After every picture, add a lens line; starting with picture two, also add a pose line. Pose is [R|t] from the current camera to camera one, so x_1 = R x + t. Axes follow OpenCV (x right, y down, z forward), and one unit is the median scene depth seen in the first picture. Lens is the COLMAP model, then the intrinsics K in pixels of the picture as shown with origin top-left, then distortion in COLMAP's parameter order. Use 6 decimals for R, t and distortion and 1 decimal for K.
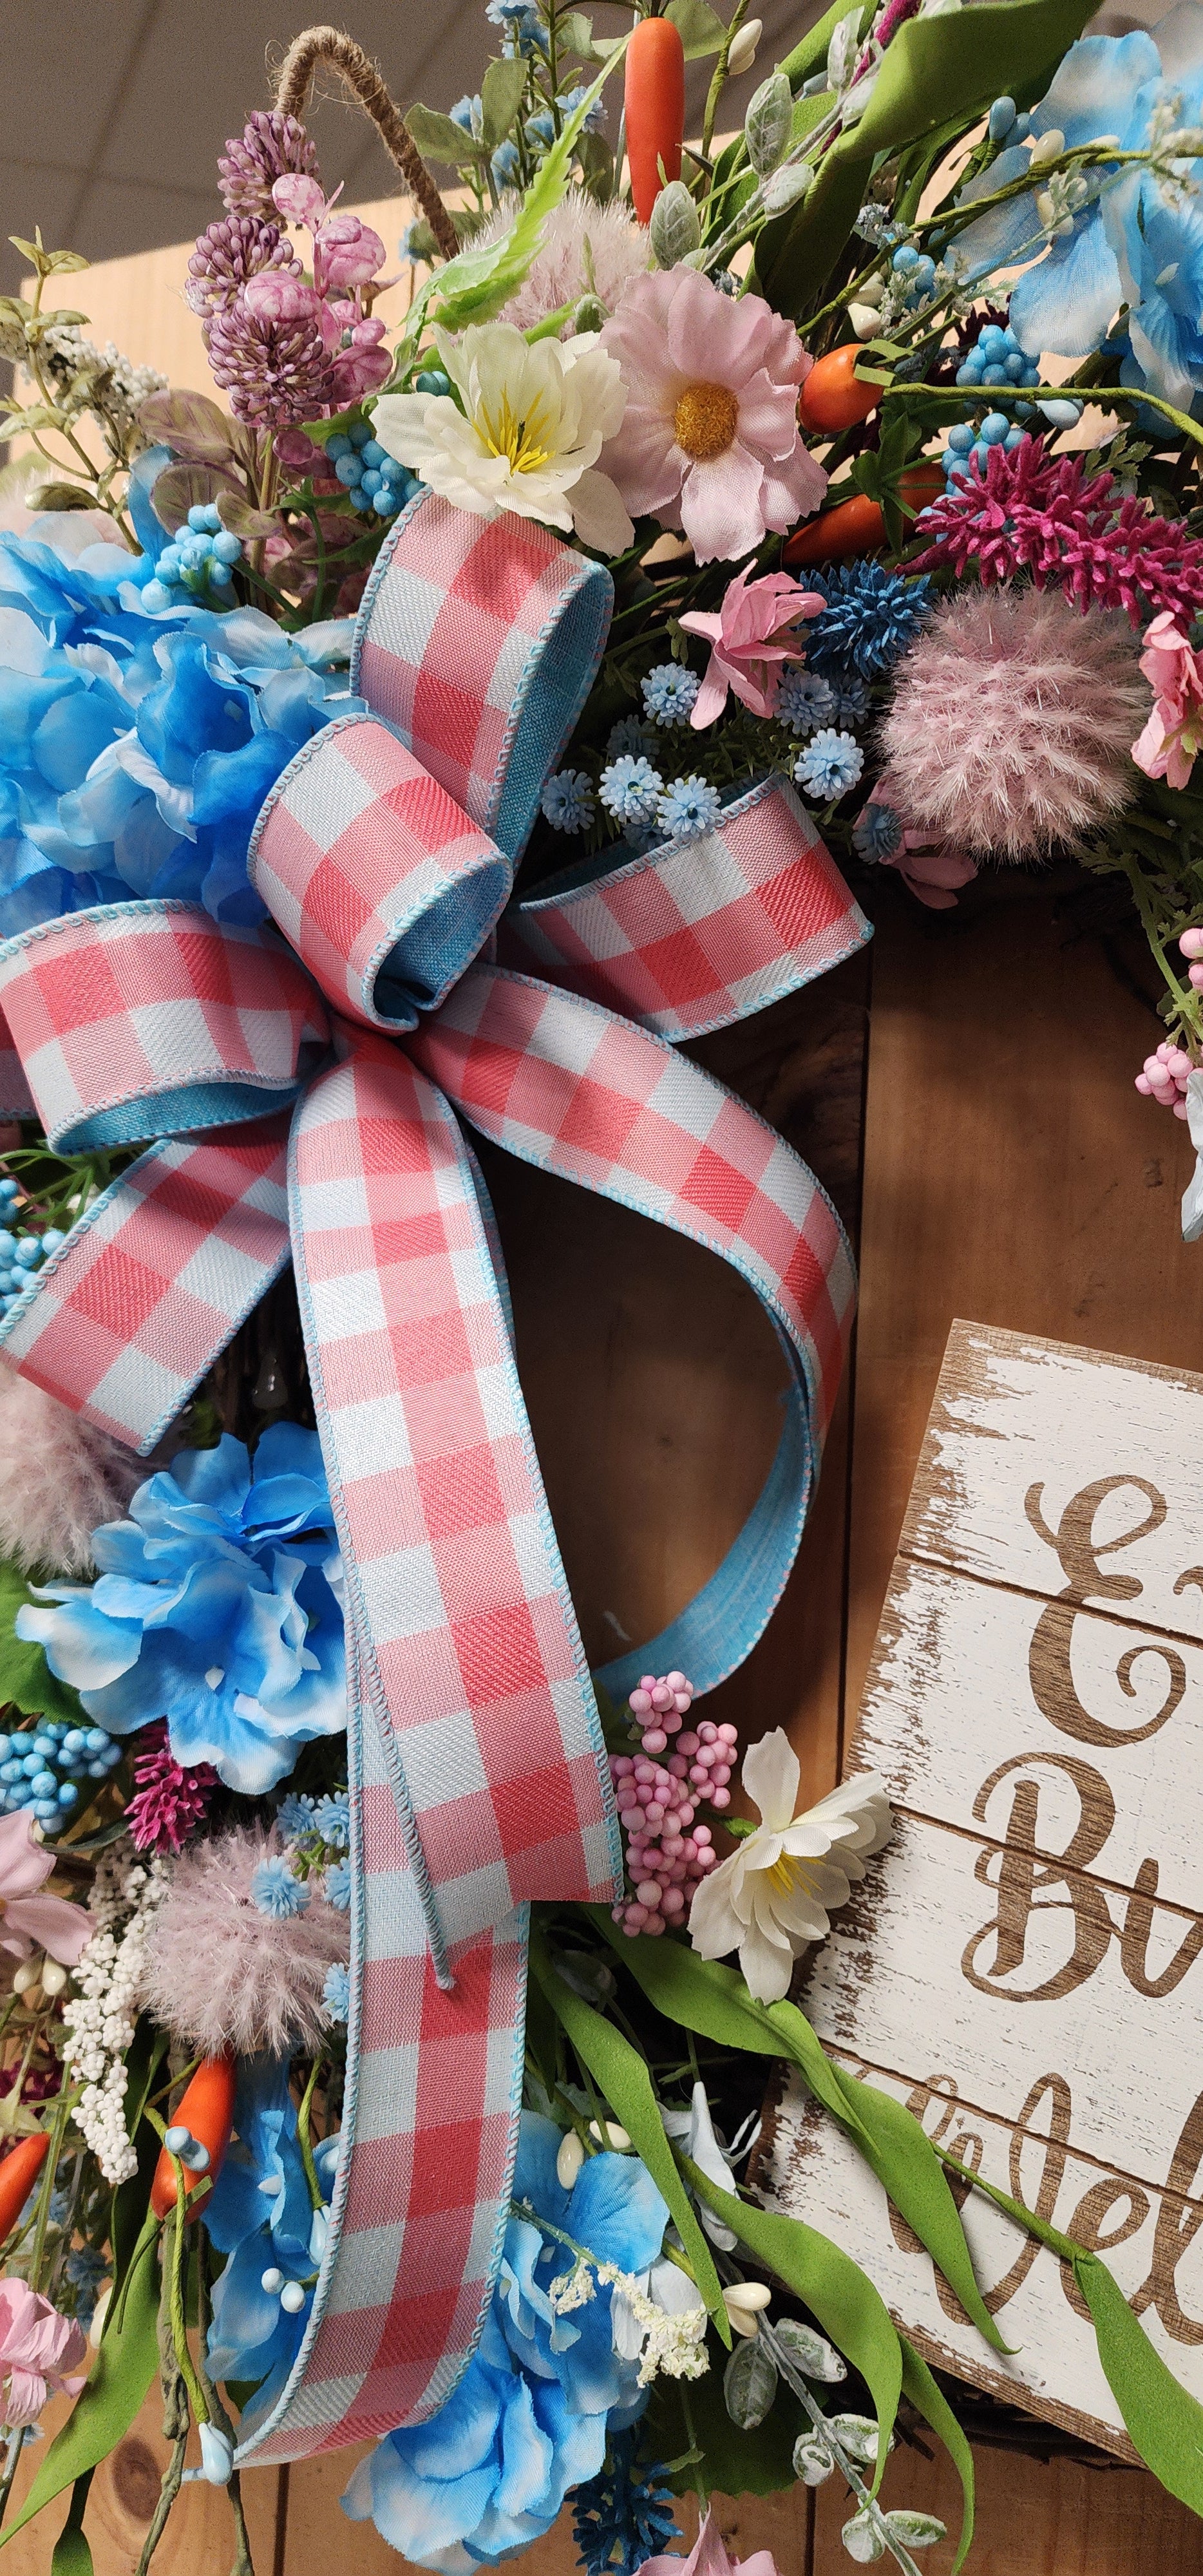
lens RADIAL K [[1781.0, 0, 601.5], [0, 1781.0, 1288.0], [0, 0, 1]] dist [0.067693, -0.104926]
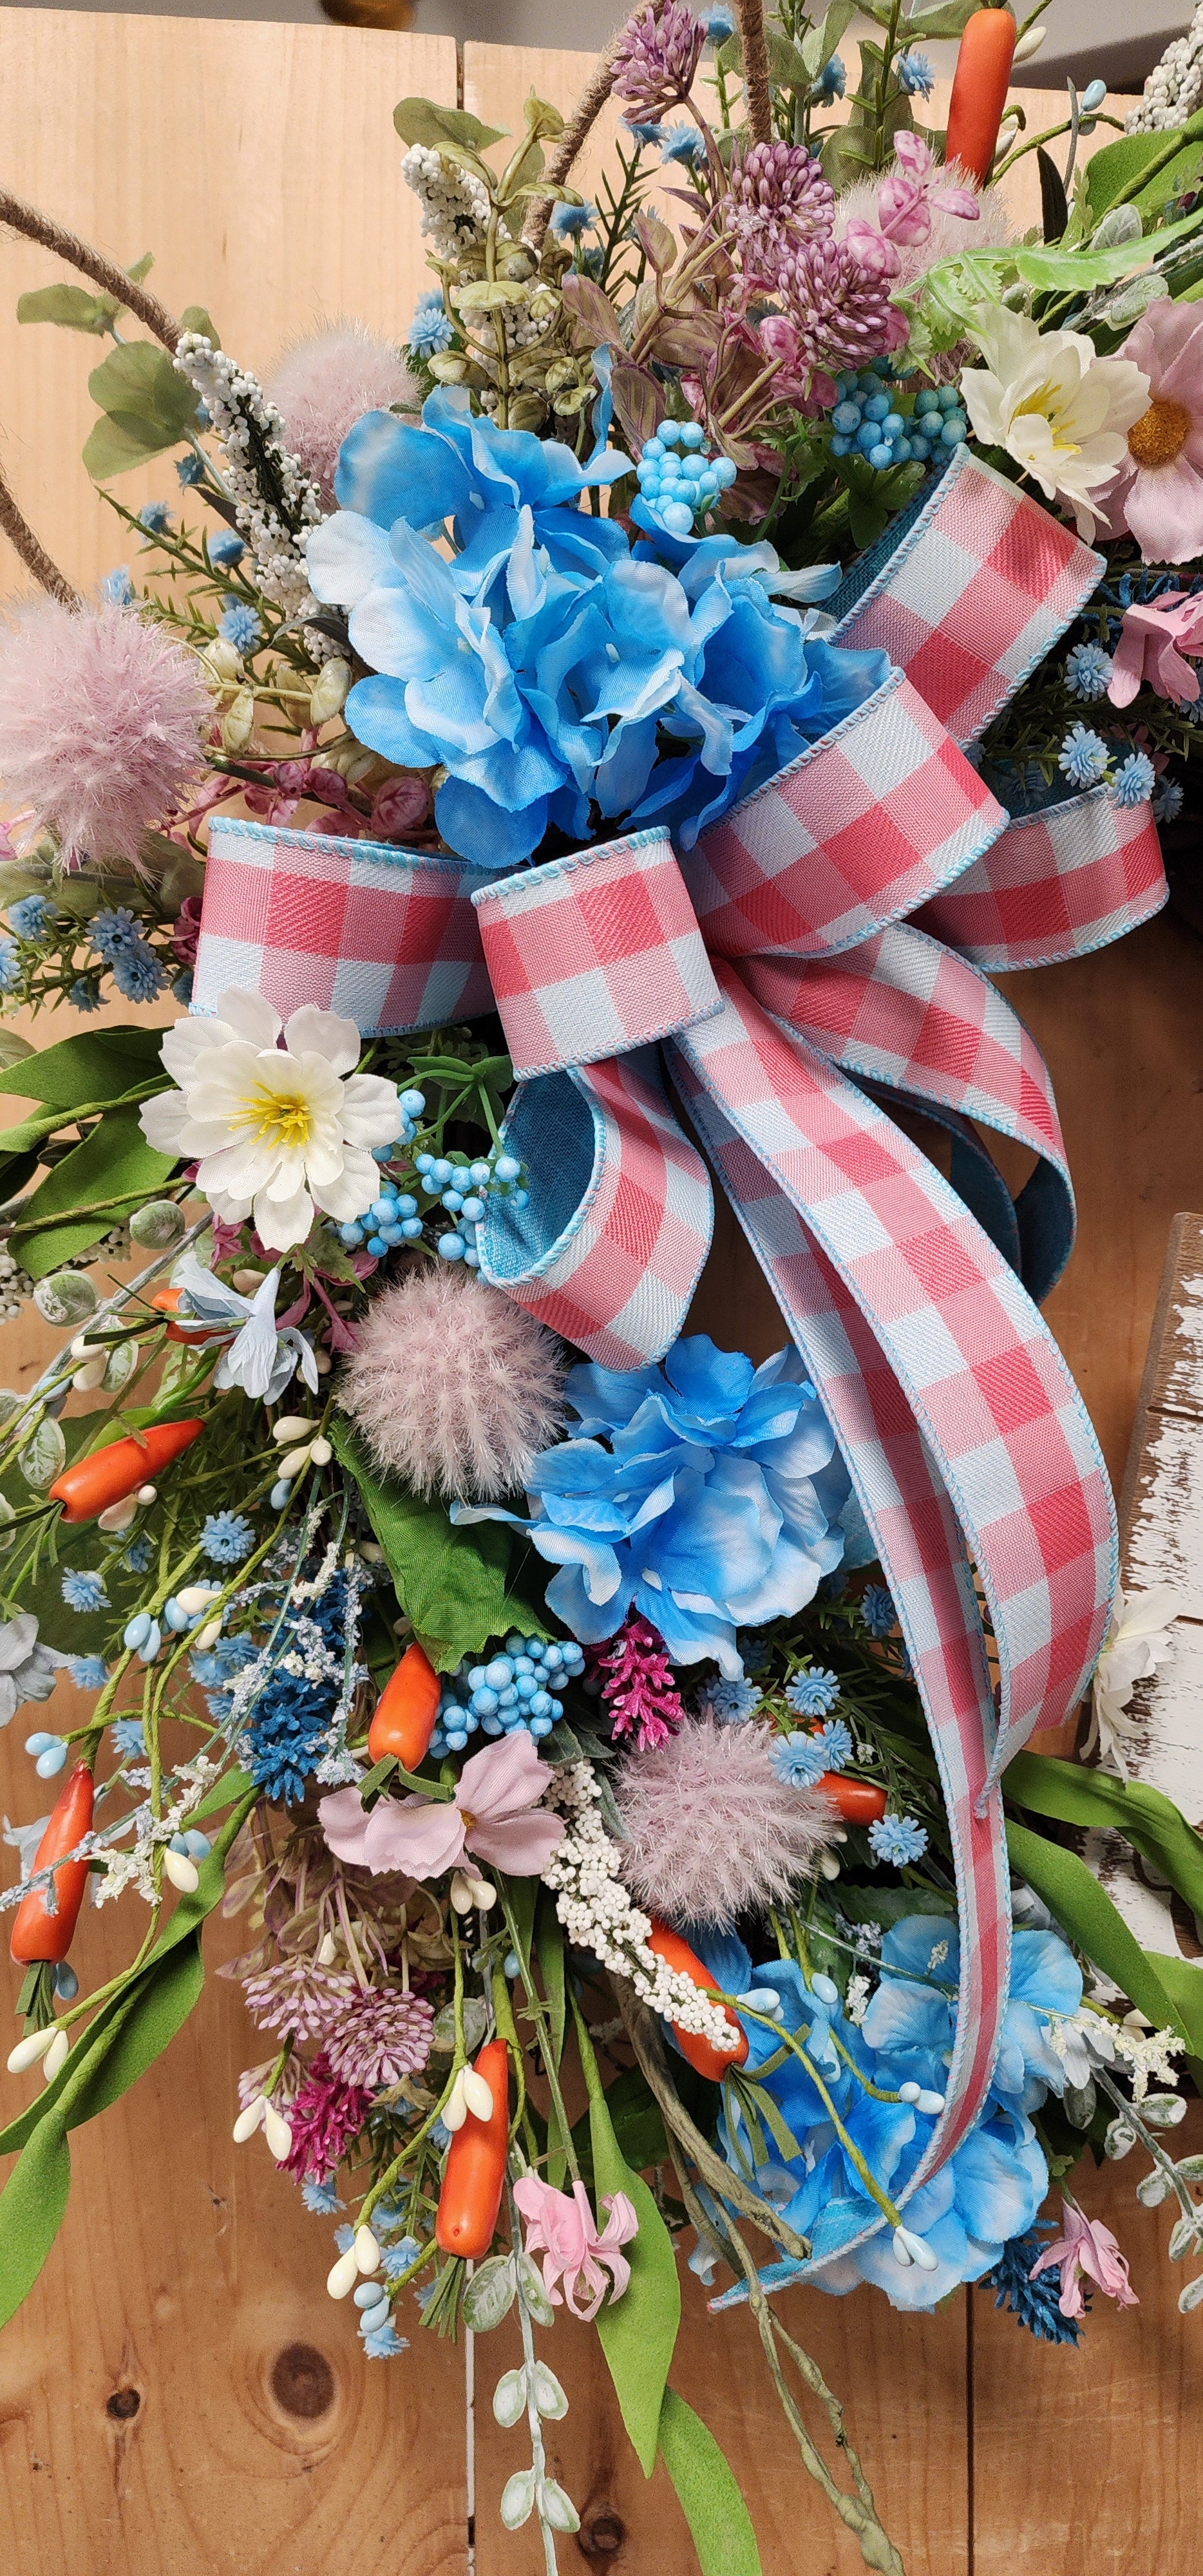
lens RADIAL K [[1780.4, 0, 635.1], [0, 1780.4, 1279.2], [0, 0, 1]] dist [0.059529, -0.092451]
pose [[0.892149, -0.051275, 0.448823, -0.718394], [0.011949, 0.995868, 0.090020, -0.054184], [-0.451584, -0.074948, 0.889075, 0.096087]]
